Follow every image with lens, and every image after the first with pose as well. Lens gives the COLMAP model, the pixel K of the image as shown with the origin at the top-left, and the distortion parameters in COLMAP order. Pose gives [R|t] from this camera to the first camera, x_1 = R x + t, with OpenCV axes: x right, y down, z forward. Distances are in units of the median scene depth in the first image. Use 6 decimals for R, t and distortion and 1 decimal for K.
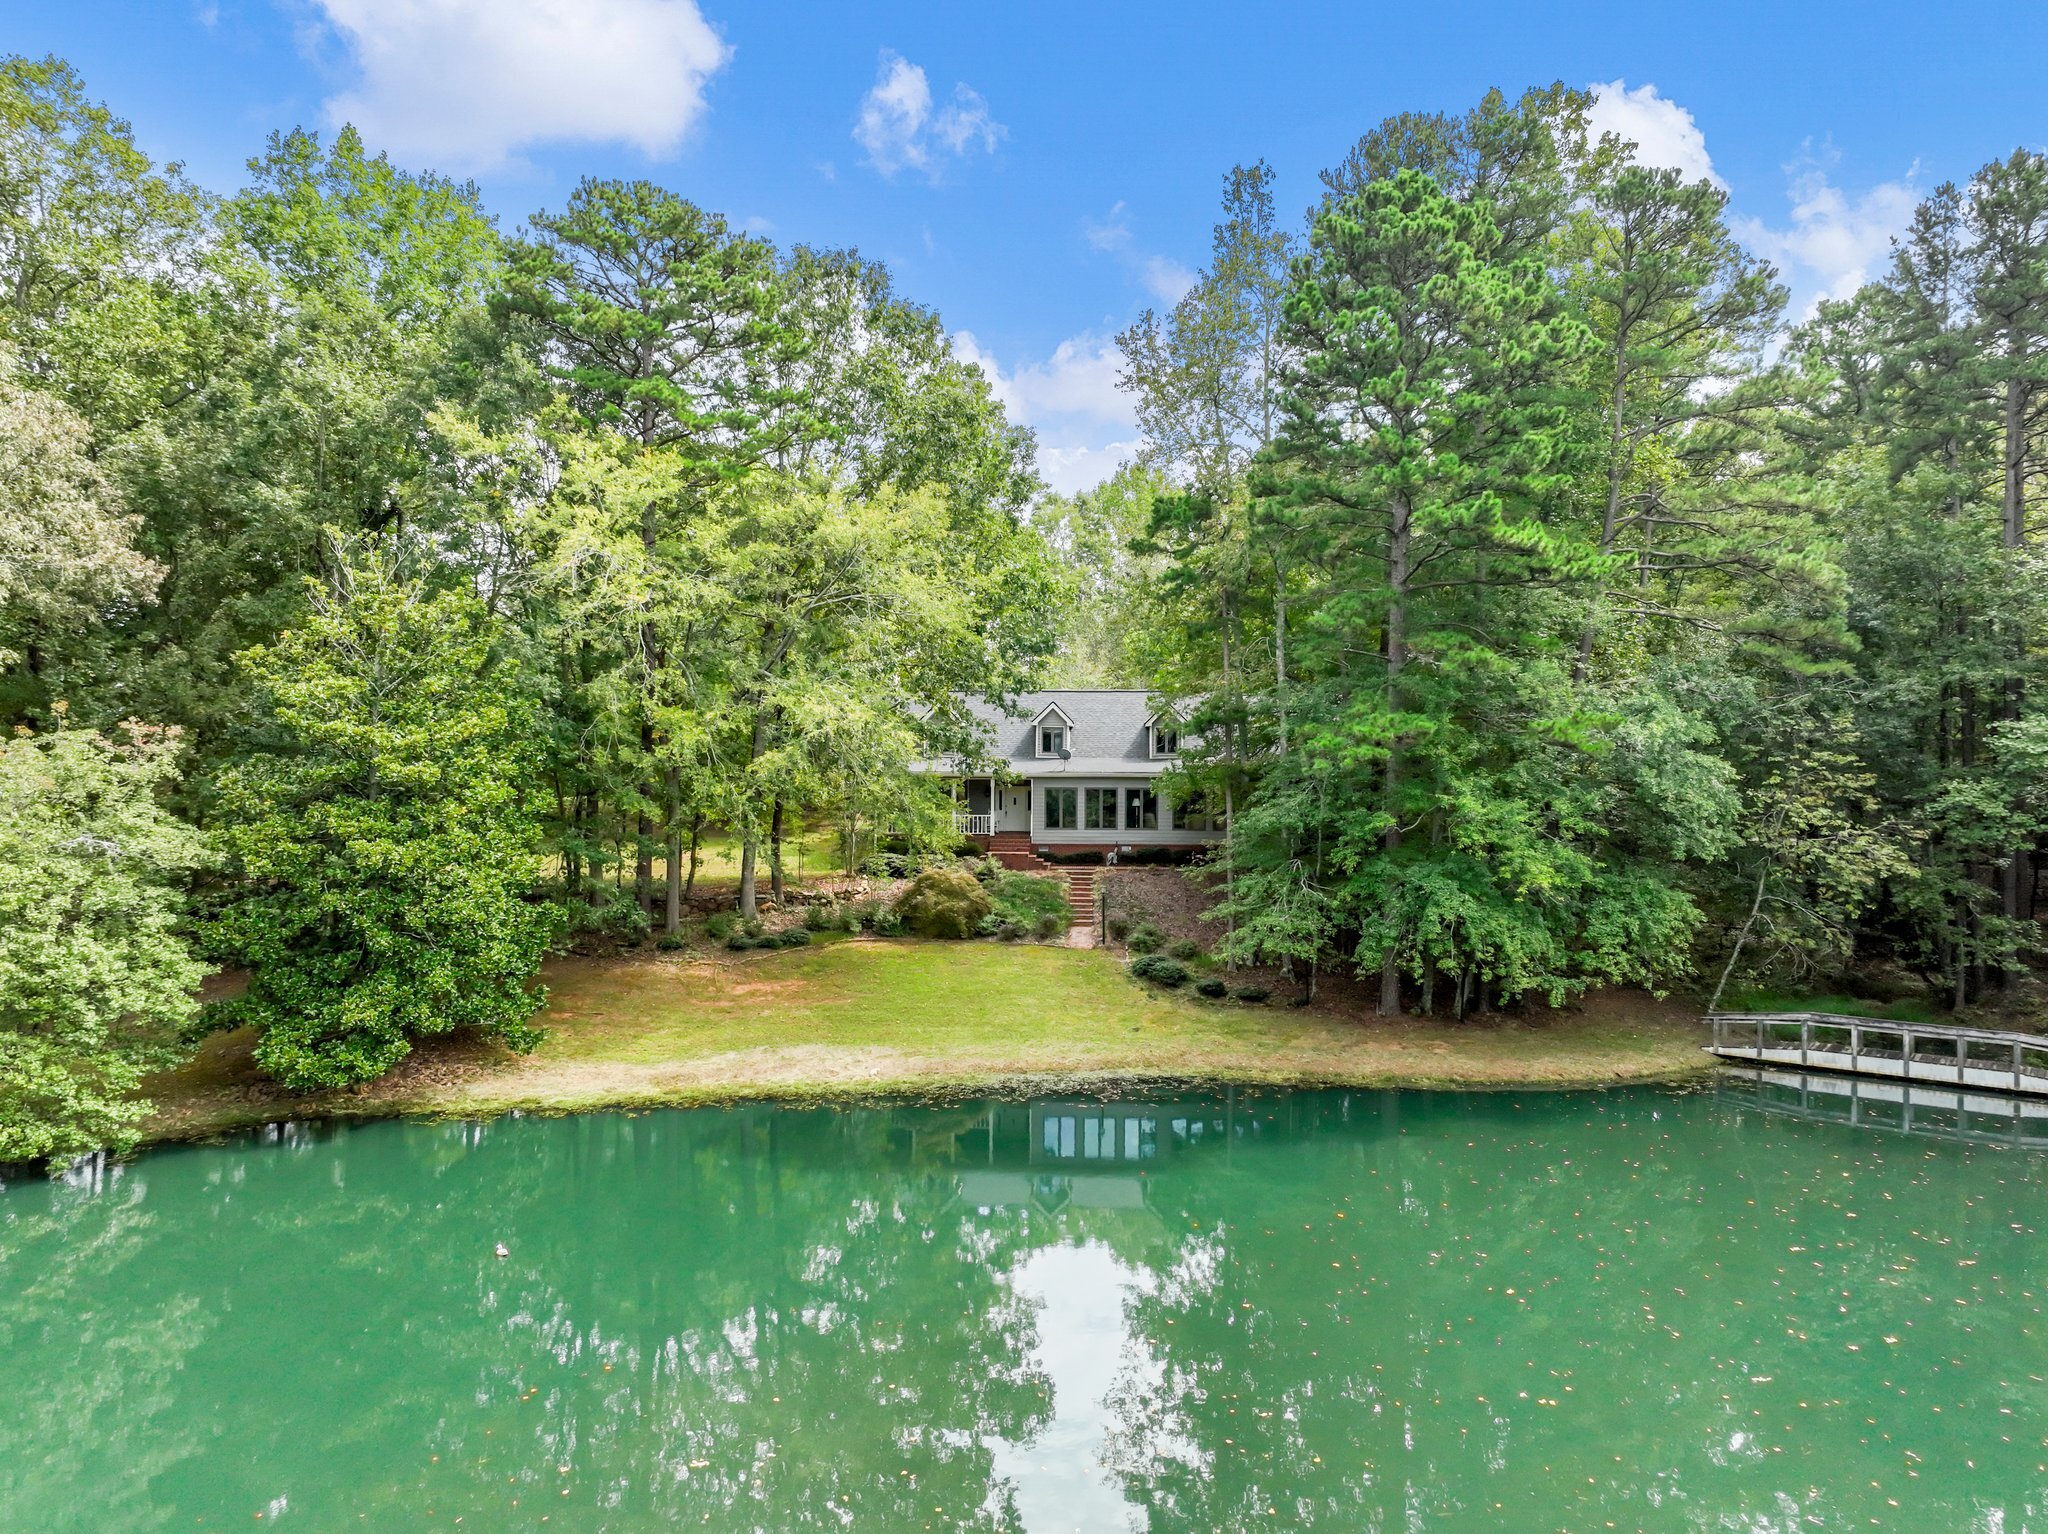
lens RADIAL K [[1452.0, 0, 1029.6], [0, 1452.0, 761.3], [0, 0, 1]] dist [0.003893, 0.005682]
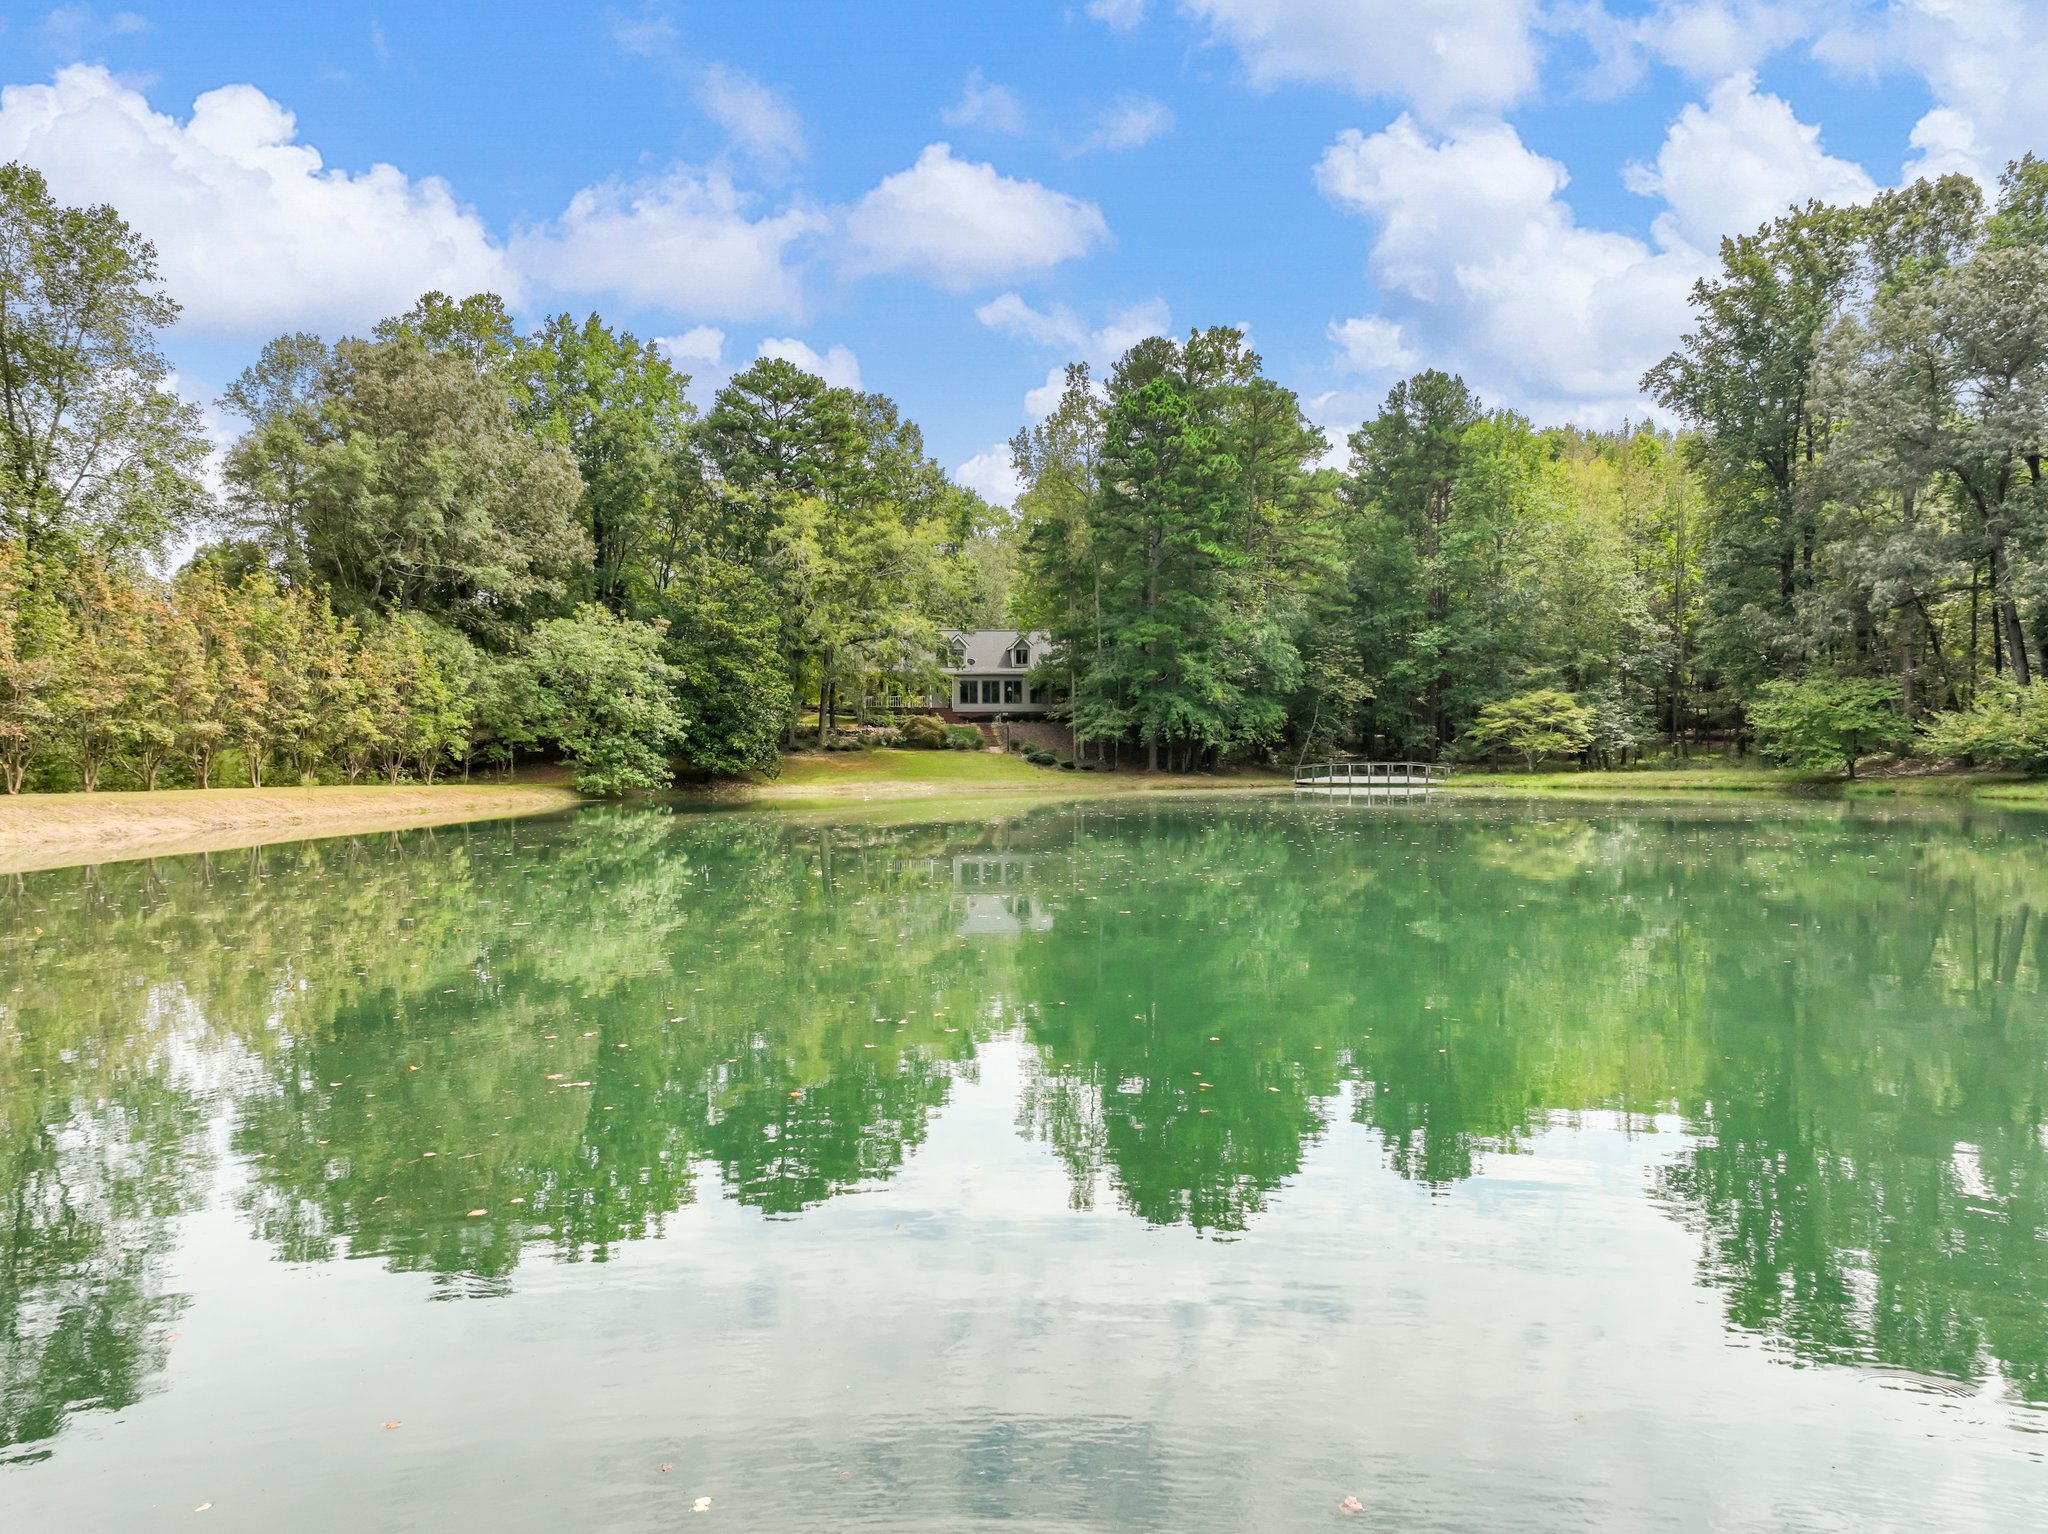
lens RADIAL K [[1452.0, 0, 1018.7], [0, 1452.0, 765.4], [0, 0, 1]] dist [0.003893, 0.005682]
pose [[0.982705, -0.013310, 0.184698, -0.350304], [0.011696, 0.999883, 0.009825, 0.147738], [-0.184807, -0.007495, 0.982746, -1.093958]]
